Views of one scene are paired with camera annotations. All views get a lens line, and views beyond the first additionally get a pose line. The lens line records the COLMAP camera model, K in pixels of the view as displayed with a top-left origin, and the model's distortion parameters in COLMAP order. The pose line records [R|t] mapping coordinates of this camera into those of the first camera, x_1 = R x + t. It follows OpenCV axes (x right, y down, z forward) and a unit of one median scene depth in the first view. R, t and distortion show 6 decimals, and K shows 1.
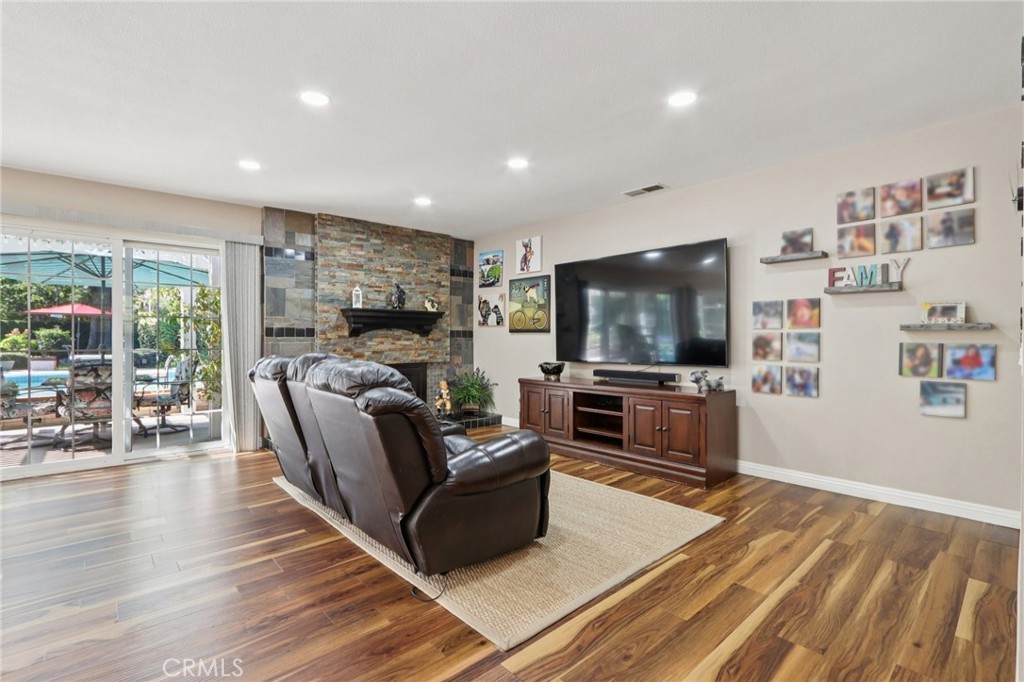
lens RADIAL K [[473.0, 0, 509.5], [0, 473.0, 339.5], [0, 0, 1]] dist [-0.009452, -0.000345]
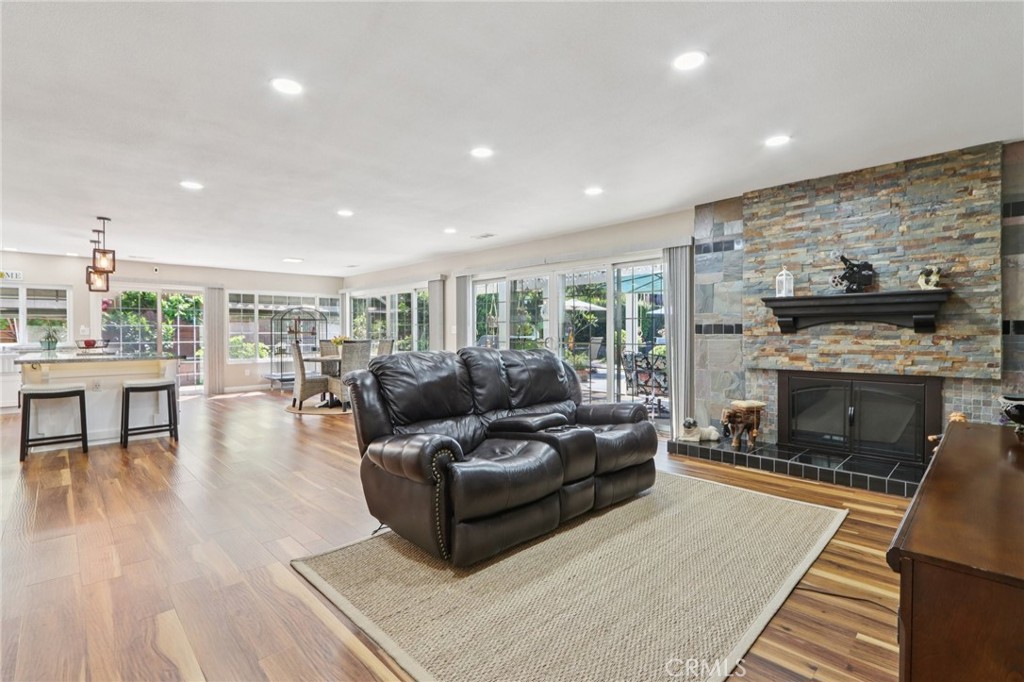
lens RADIAL K [[473.0, 0, 509.5], [0, 473.0, 339.5], [0, 0, 1]] dist [-0.009452, -0.000345]
pose [[0.038162, 0.012660, -0.999191, 0.452850], [-0.001725, 0.999919, 0.012604, -0.004919], [0.999270, 0.001243, 0.038180, 0.516501]]
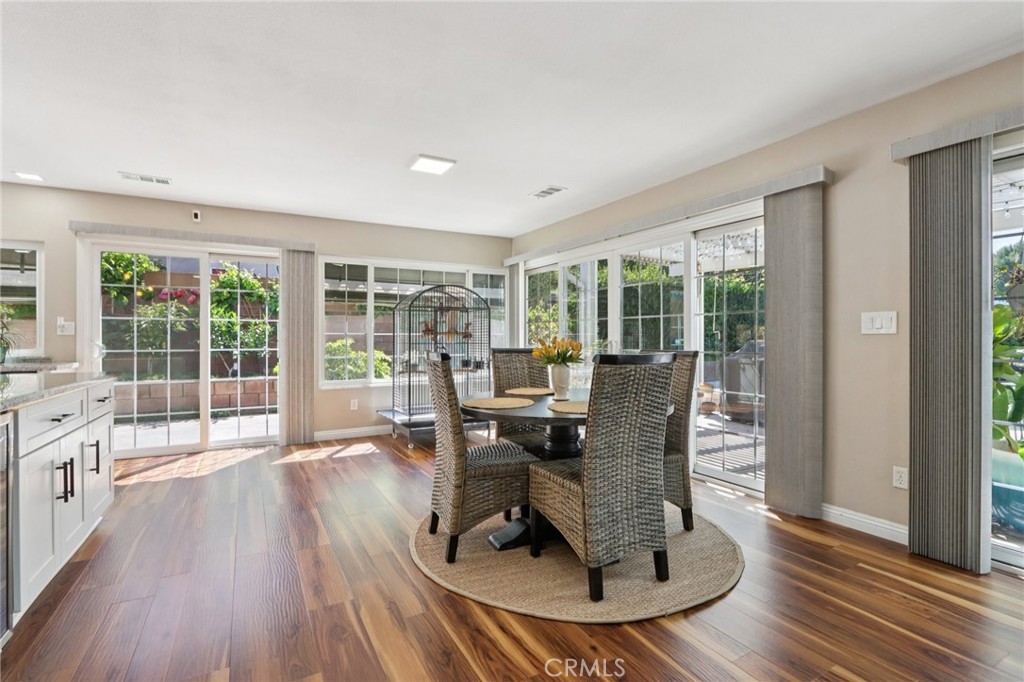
lens RADIAL K [[473.0, 0, 509.5], [0, 473.0, 339.5], [0, 0, 1]] dist [-0.009452, -0.000345]
pose [[-0.219975, 0.002952, -0.975501, -0.504233], [-0.006199, 0.999971, 0.004424, 0.000080], [0.975486, 0.007020, -0.219951, 0.116892]]
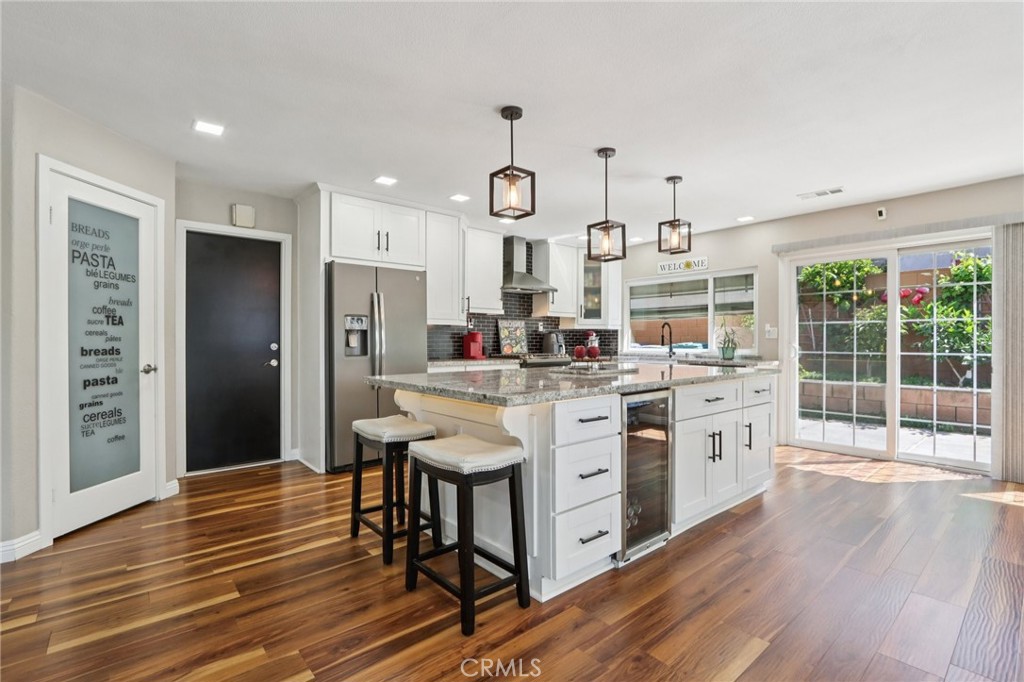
lens RADIAL K [[473.0, 0, 509.5], [0, 473.0, 339.5], [0, 0, 1]] dist [-0.009452, -0.000345]
pose [[-0.999778, 0.001342, 0.021006, -0.585474], [0.001409, 0.999994, 0.003174, -0.000743], [-0.021001, 0.003202, -0.999774, 0.209750]]
